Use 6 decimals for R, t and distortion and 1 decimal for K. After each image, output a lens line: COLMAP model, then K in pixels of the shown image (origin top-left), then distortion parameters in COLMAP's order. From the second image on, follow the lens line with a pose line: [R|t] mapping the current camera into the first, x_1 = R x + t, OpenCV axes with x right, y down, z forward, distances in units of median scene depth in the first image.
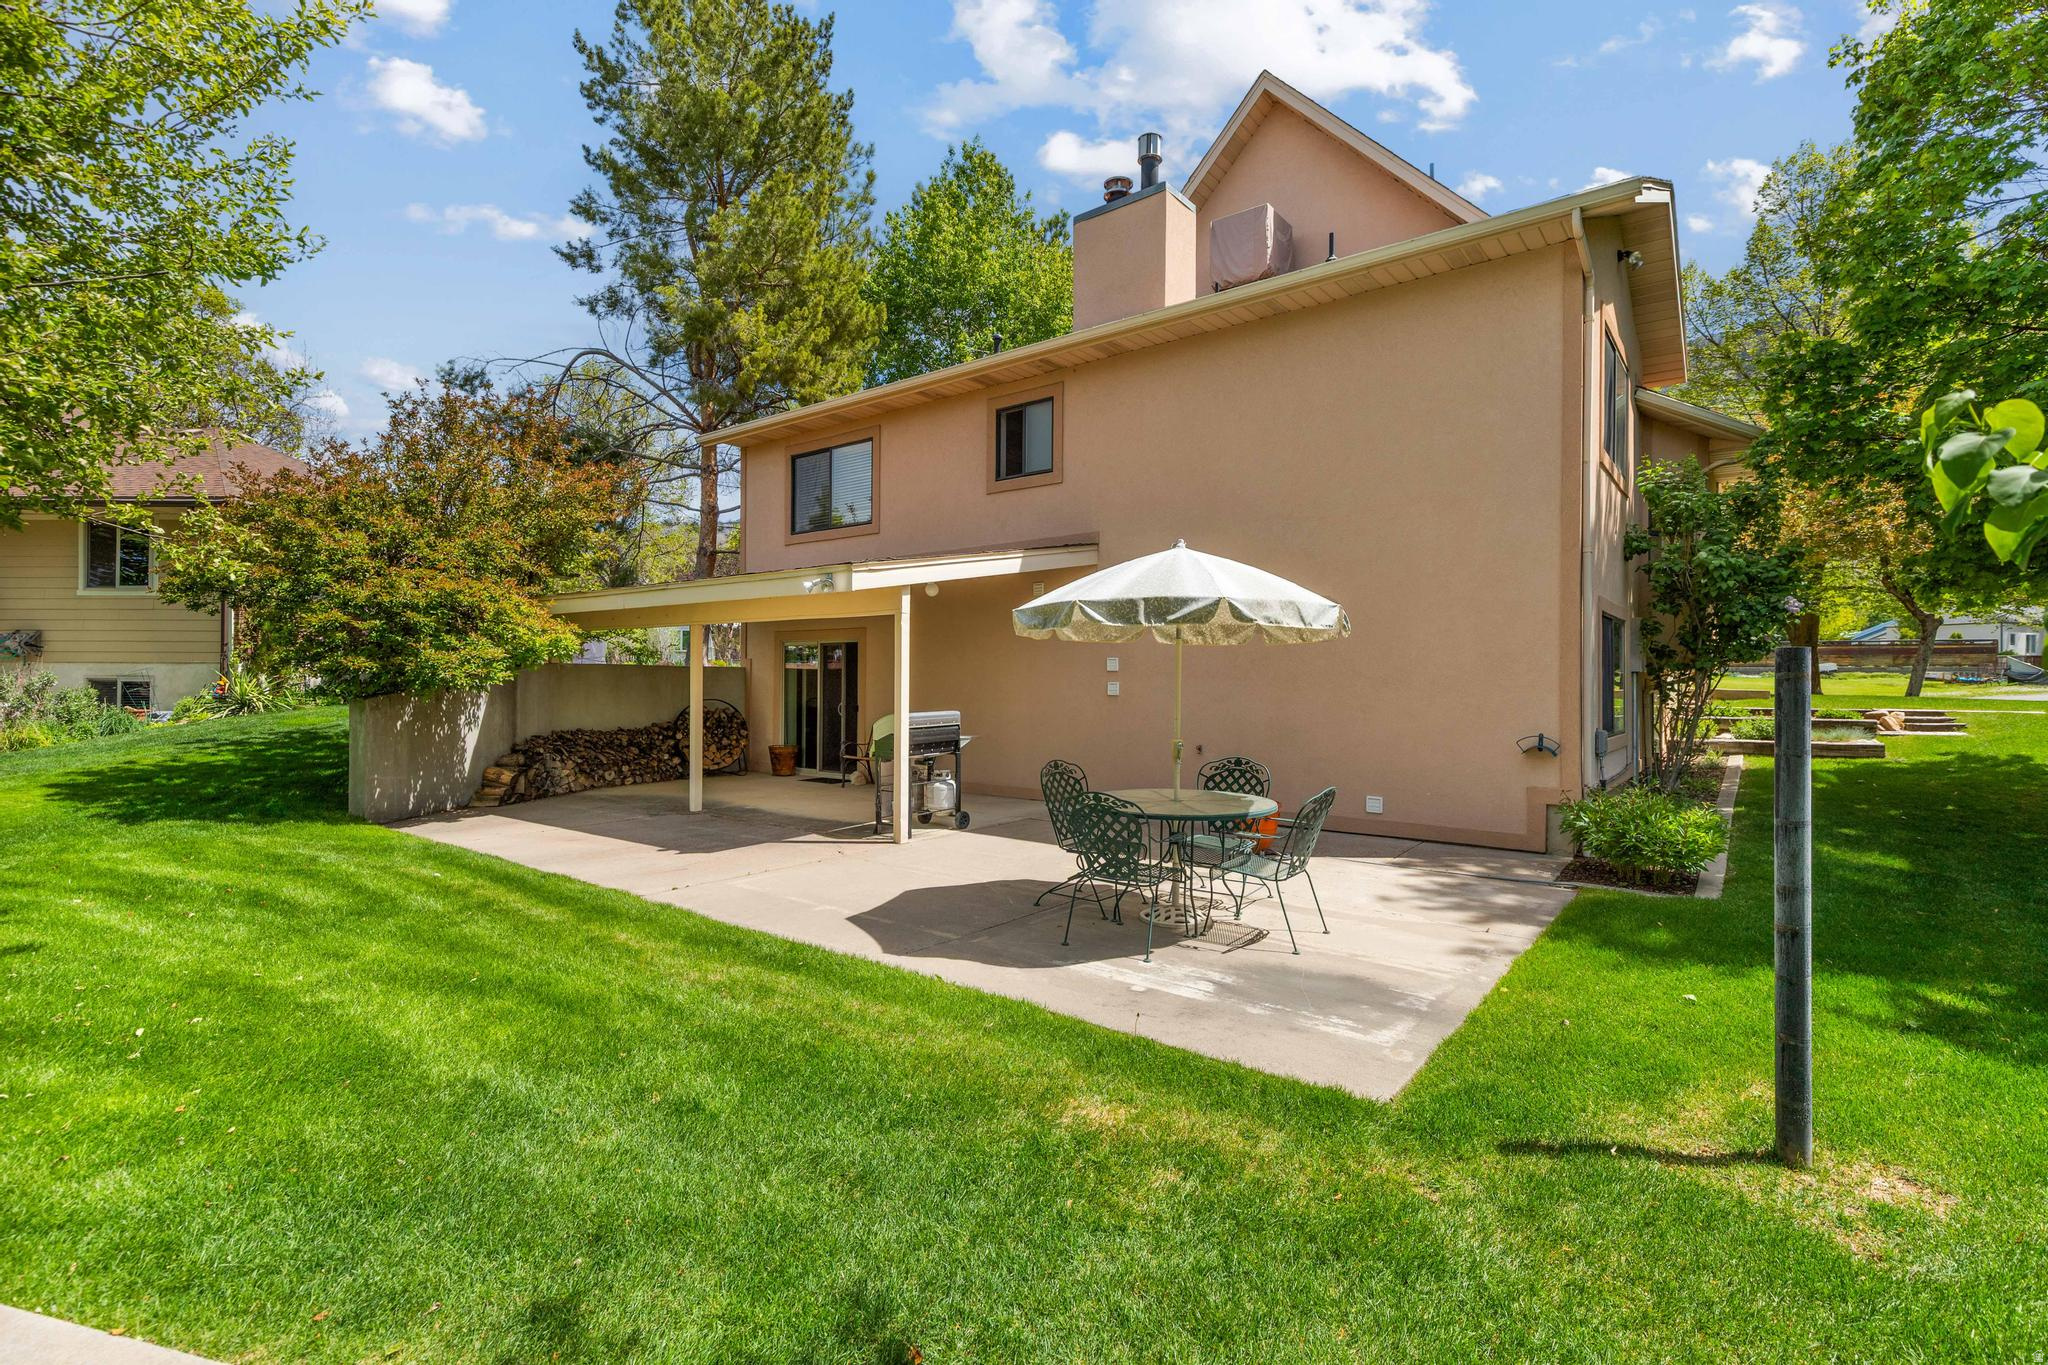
lens RADIAL K [[936.7, 0, 1018.5], [0, 936.7, 689.3], [0, 0, 1]] dist [-0.003118, -0.000468]
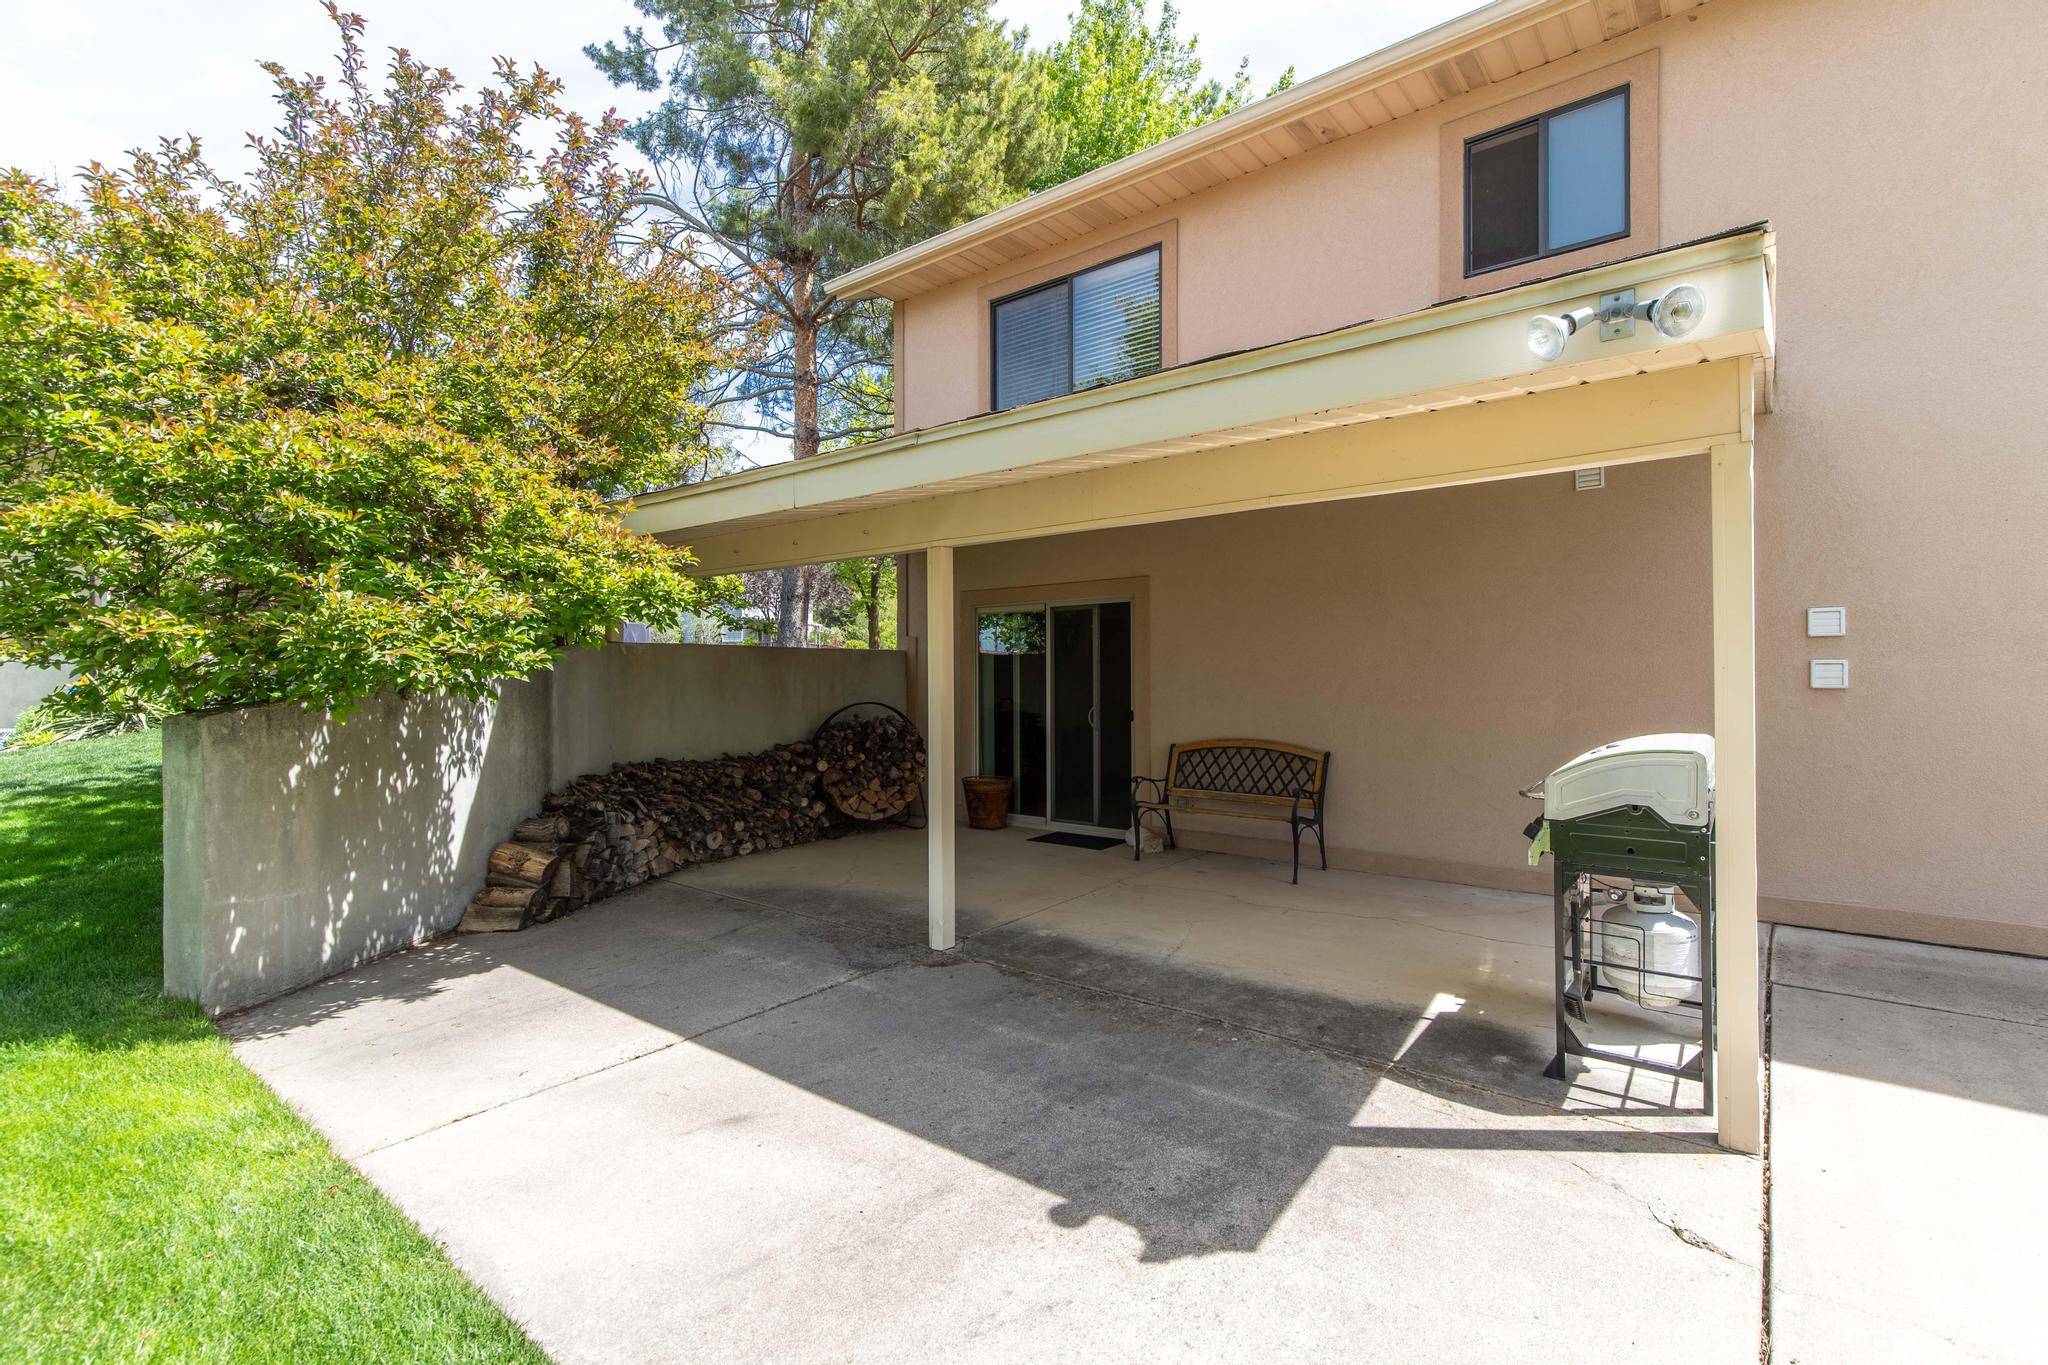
lens RADIAL K [[936.7, 0, 1029.1], [0, 936.7, 676.1], [0, 0, 1]] dist [-0.003118, -0.000468]
pose [[0.999872, -0.015720, -0.002903, -0.275524], [0.015694, 0.999836, -0.009018, 0.000749], [0.003044, 0.008971, 0.999955, 0.491295]]
